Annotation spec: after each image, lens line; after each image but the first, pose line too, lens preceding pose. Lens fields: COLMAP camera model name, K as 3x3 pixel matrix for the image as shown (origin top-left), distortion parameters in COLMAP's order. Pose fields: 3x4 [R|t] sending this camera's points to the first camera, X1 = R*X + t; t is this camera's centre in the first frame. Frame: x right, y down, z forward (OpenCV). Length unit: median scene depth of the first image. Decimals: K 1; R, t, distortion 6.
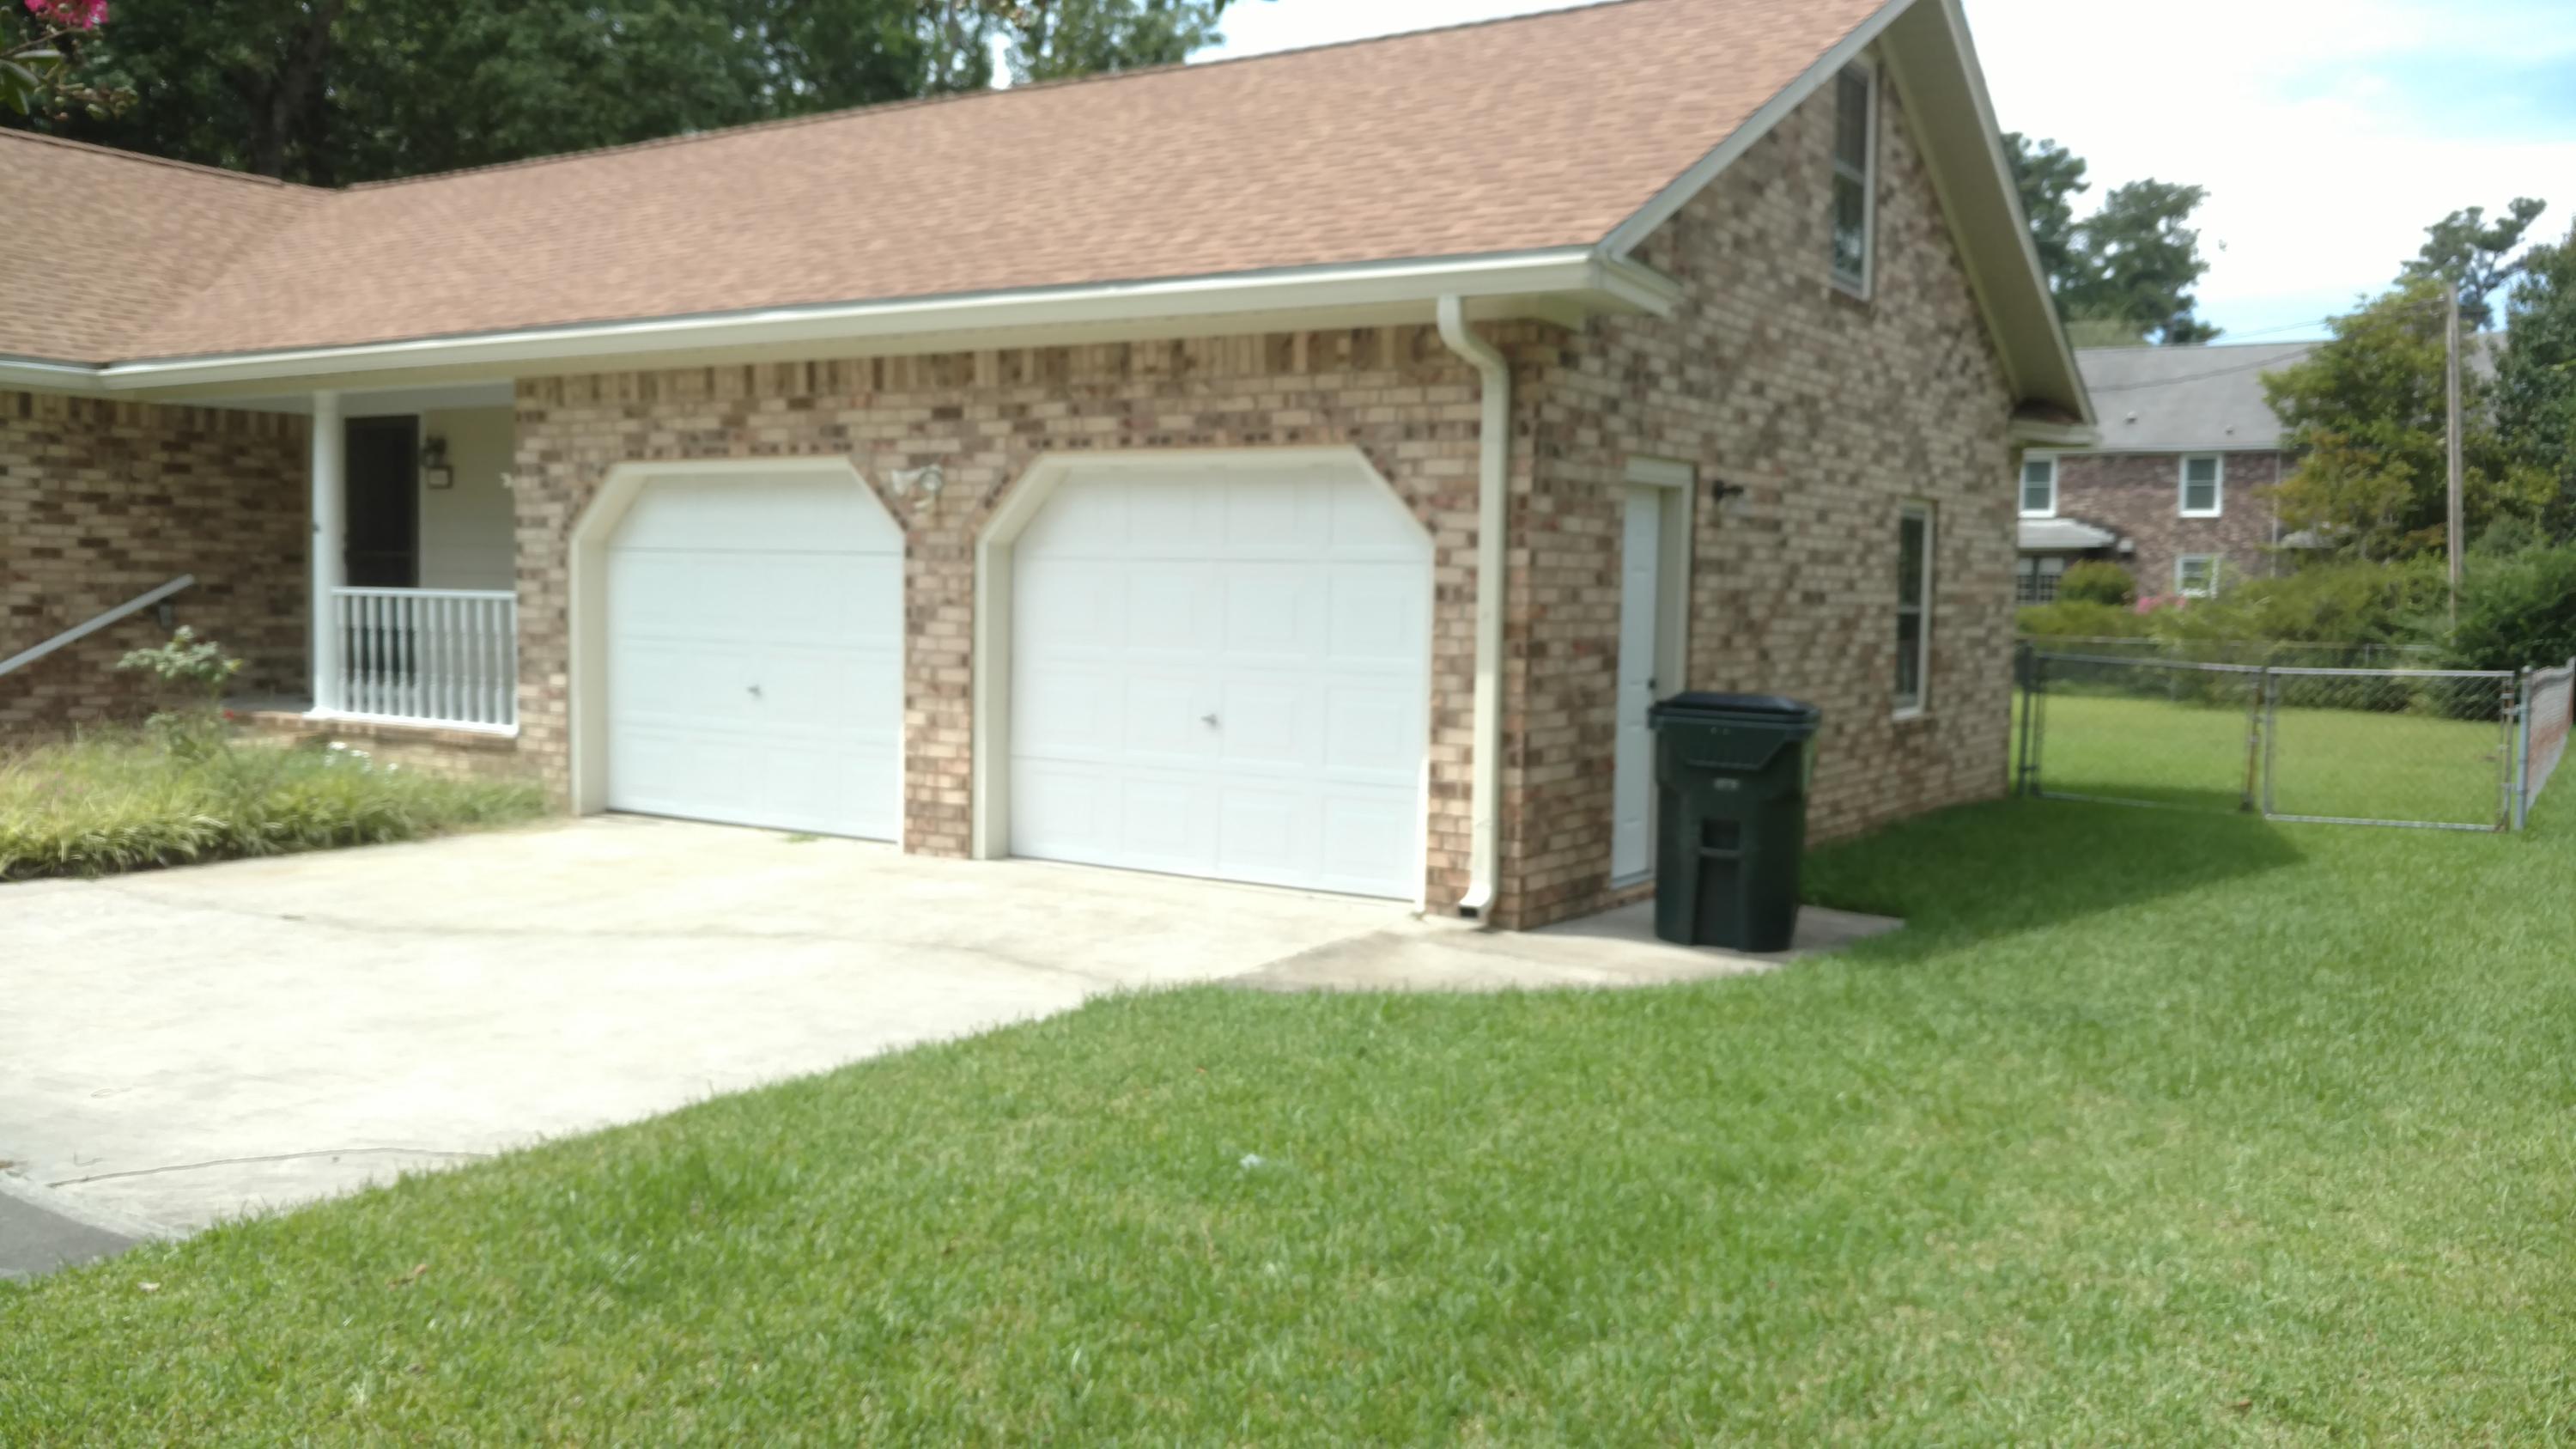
lens RADIAL K [[1969.7, 0, 1288.0], [0, 1969.7, 724.5], [0, 0, 1]] dist [-0.001965, -0.012140]
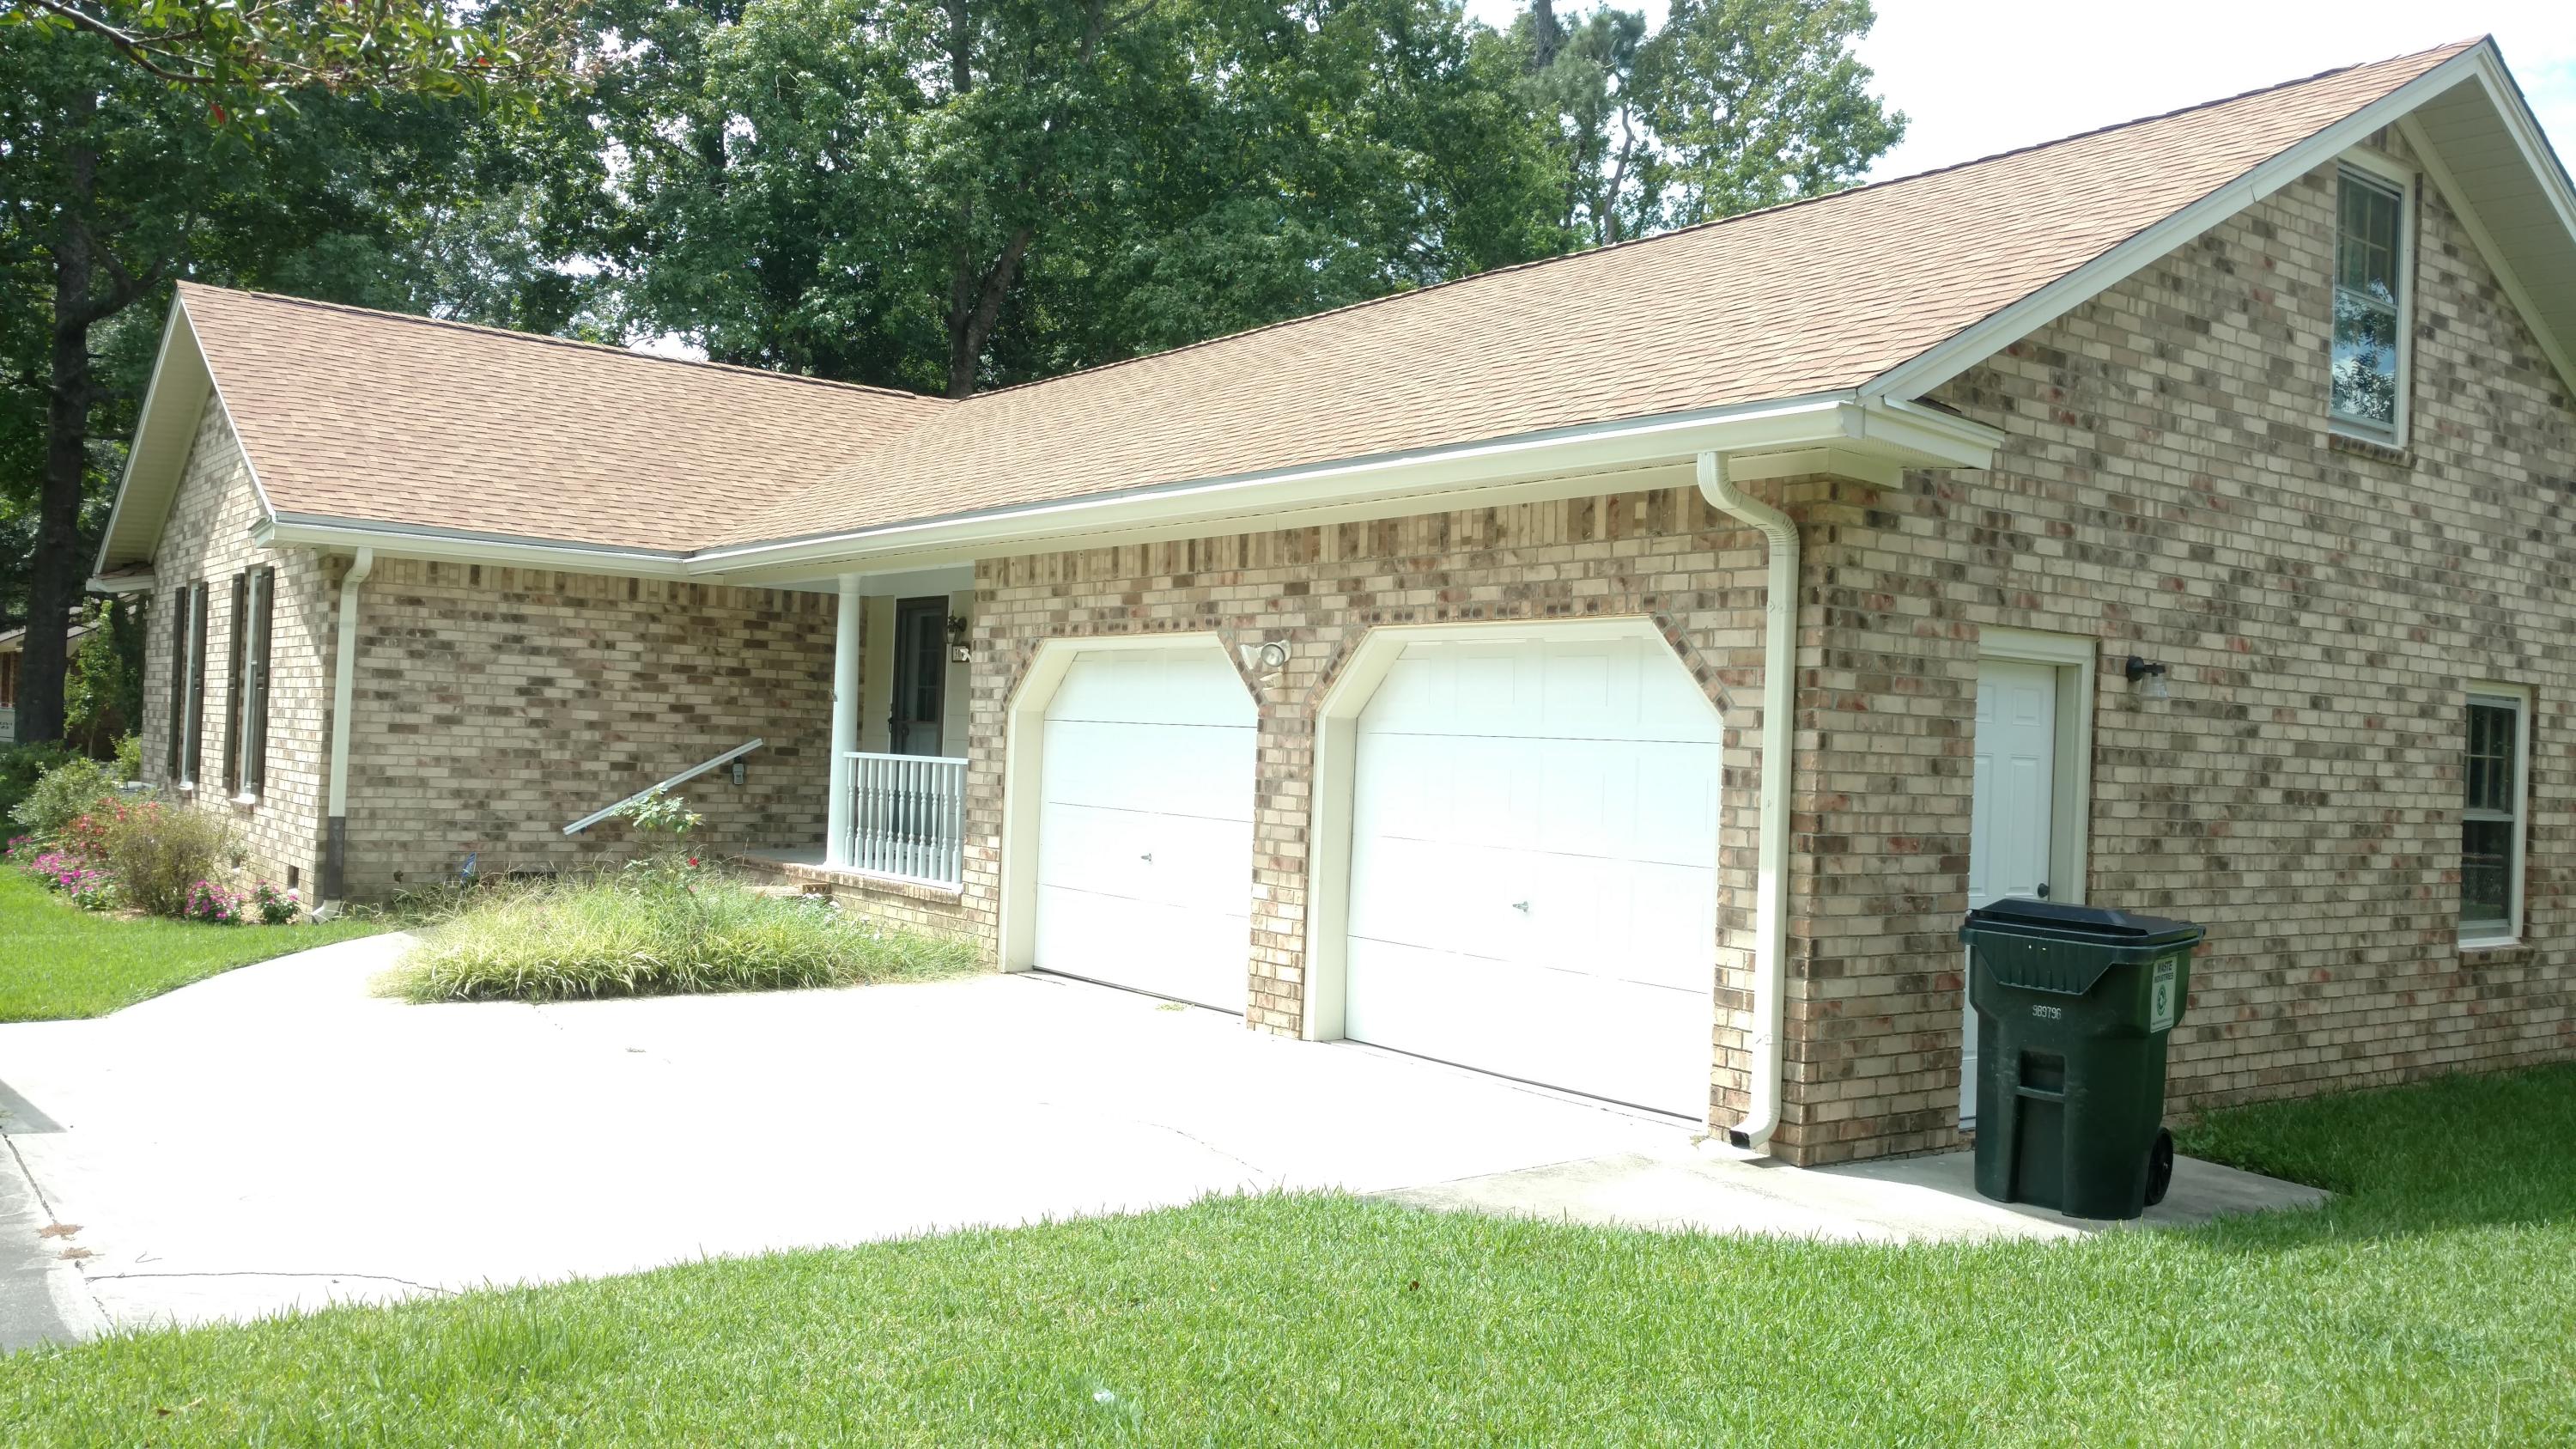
lens RADIAL K [[1928.1, 0, 1288.0], [0, 1928.1, 724.5], [0, 0, 1]] dist [0.035780, 0.005571]
pose [[0.945651, 0.015719, -0.324804, 0.139896], [-0.045744, 0.995329, -0.085014, -0.005244], [0.321951, 0.095251, 0.941953, 0.079275]]
